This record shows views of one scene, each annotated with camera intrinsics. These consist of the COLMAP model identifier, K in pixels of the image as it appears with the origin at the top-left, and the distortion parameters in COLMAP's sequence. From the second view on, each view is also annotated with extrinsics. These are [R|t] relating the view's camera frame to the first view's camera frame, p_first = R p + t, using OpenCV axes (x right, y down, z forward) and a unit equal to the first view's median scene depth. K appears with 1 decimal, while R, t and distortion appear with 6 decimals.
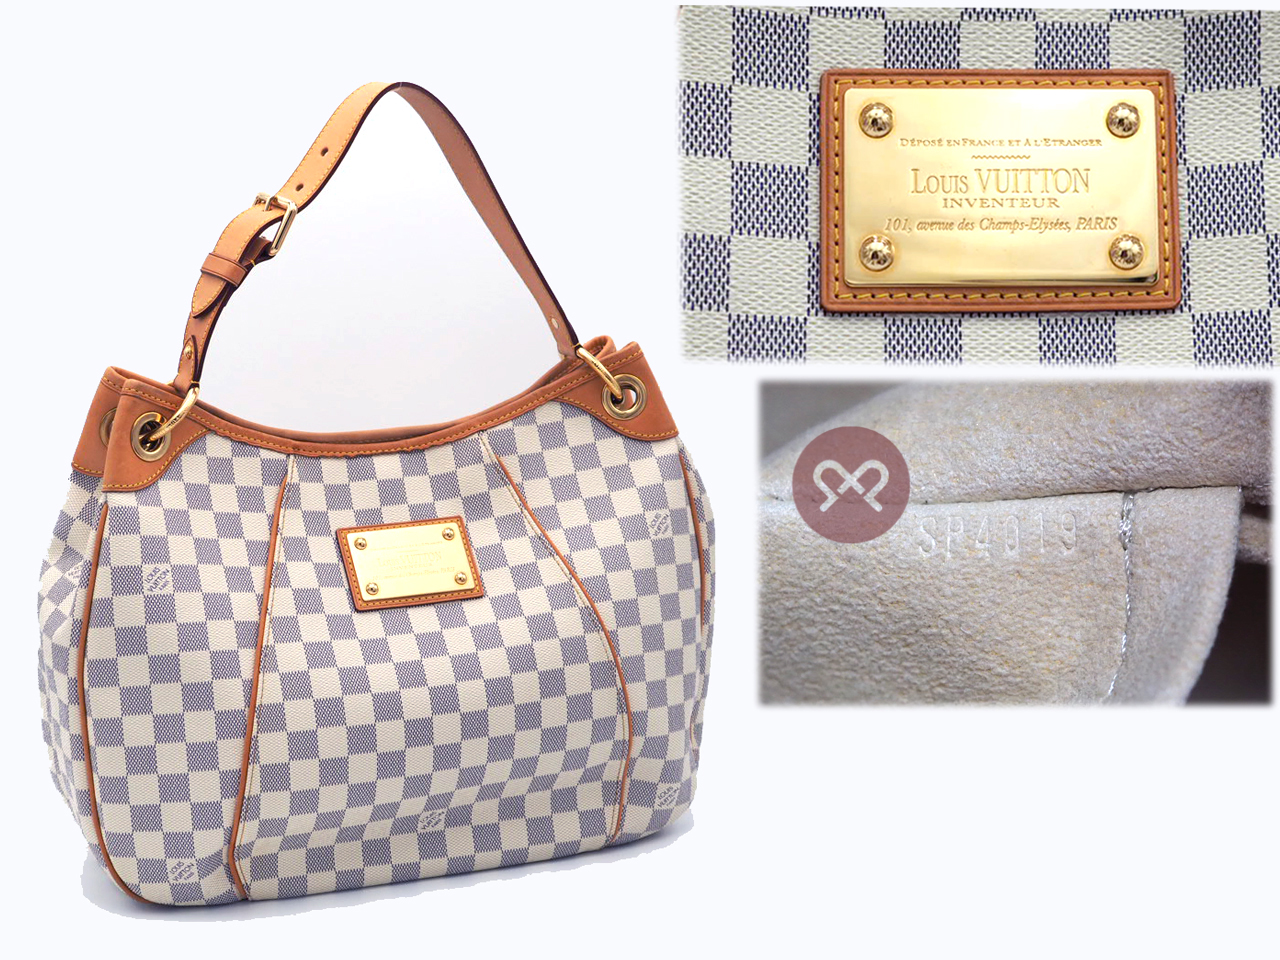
lens RADIAL K [[2603.8, 0, 640.0], [0, 2603.8, 480.0], [0, 0, 1]] dist [-0.096075, -0.048333]
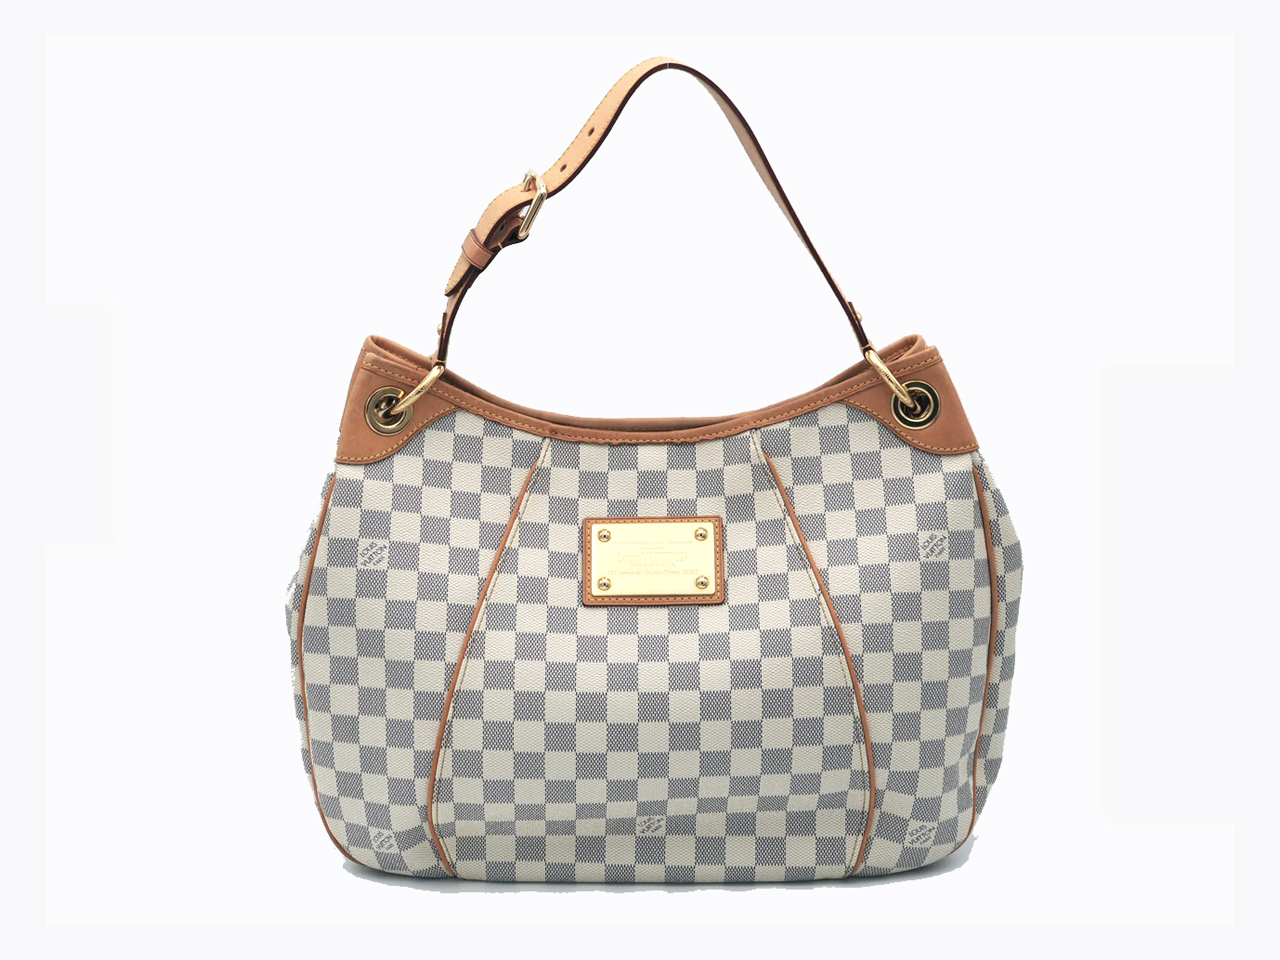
lens RADIAL K [[2603.8, 0, 640.0], [0, 2603.8, 480.0], [0, 0, 1]] dist [-0.096075, -0.048333]
pose [[0.904998, 0.104292, -0.412434, 0.304937], [-0.079077, 0.993829, 0.077790, -0.073184], [0.418002, -0.037786, 0.907660, 0.119067]]
